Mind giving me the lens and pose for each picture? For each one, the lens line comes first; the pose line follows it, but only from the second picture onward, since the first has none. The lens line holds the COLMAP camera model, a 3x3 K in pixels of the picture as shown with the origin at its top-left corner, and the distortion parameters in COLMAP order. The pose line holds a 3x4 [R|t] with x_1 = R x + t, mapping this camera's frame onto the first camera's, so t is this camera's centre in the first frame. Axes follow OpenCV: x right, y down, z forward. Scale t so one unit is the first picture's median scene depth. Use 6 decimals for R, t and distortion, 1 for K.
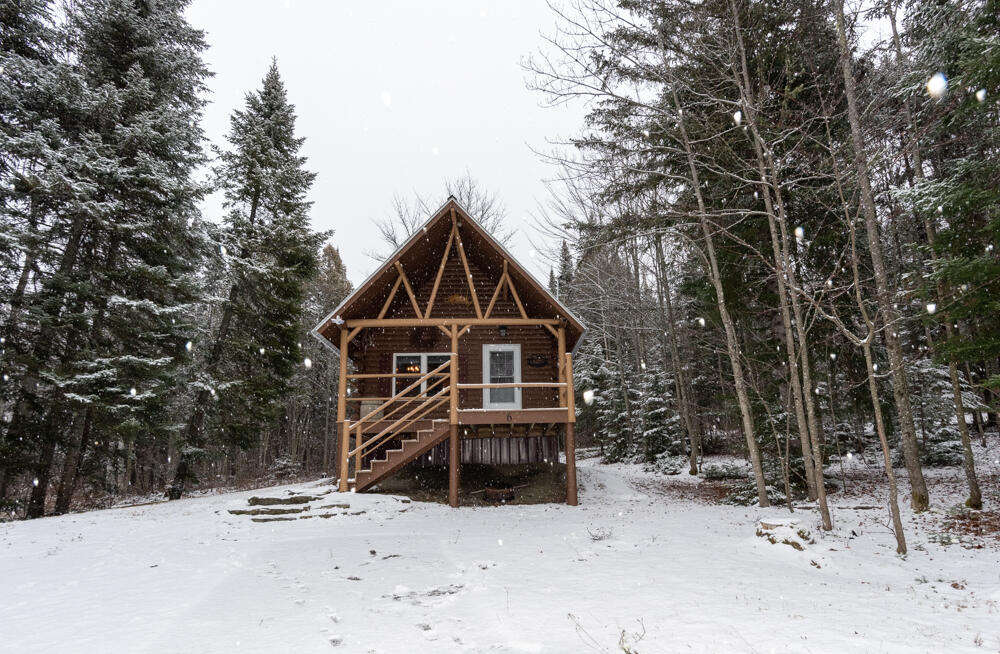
lens RADIAL K [[610.2, 0, 500.0], [0, 610.2, 327.0], [0, 0, 1]] dist [-0.003477, -0.000542]
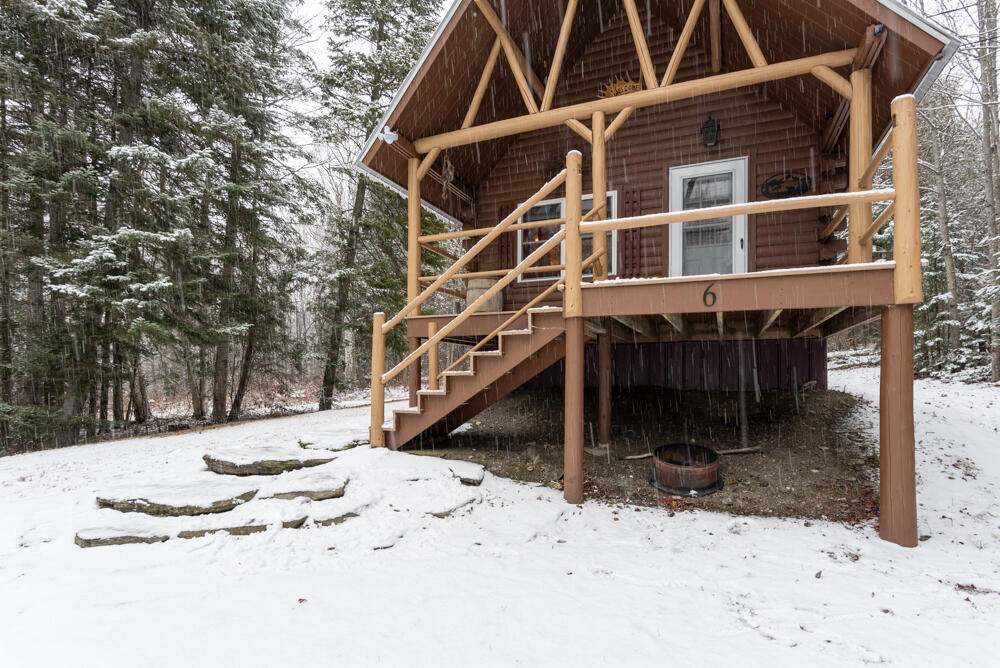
lens RADIAL K [[546.8, 0, 501.3], [0, 546.8, 364.5], [0, 0, 1]] dist [-0.002524, -0.000609]
pose [[0.925744, 0.014448, -0.377874, 0.020674], [0.074176, 0.972919, 0.218922, 0.089589], [0.370804, -0.230695, 0.899602, 0.538347]]
